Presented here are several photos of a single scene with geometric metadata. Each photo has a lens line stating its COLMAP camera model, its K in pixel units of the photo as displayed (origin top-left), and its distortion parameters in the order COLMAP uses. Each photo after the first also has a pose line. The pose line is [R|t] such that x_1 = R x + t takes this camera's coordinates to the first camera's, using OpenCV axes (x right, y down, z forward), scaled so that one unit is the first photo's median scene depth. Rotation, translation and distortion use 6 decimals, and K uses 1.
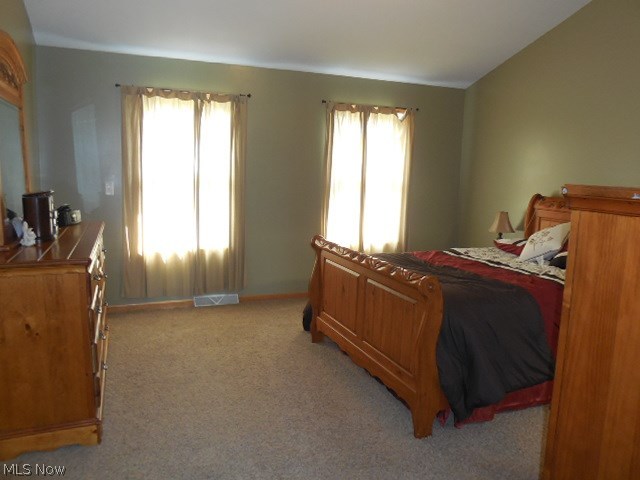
lens RADIAL K [[492.3, 0, 320.0], [0, 492.3, 240.0], [0, 0, 1]] dist [-0.052349, 0.037558]
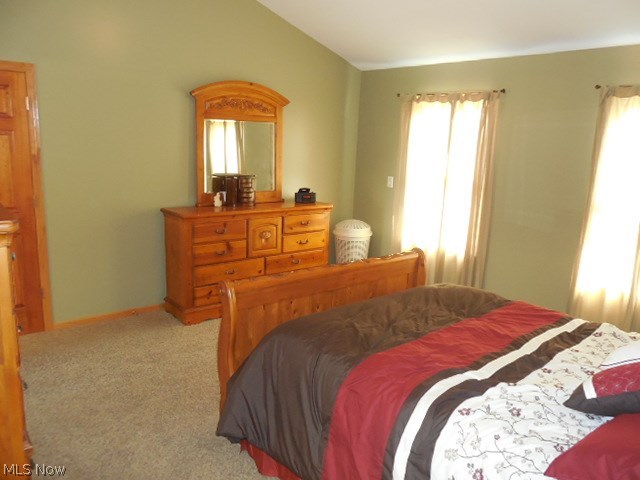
lens RADIAL K [[492.3, 0, 320.0], [0, 492.3, 240.0], [0, 0, 1]] dist [-0.052349, 0.037558]
pose [[0.367644, 0.164114, -0.915371, 0.600338], [-0.180670, 0.978156, 0.102807, -0.063444], [0.912248, 0.127584, 0.389264, 0.400352]]
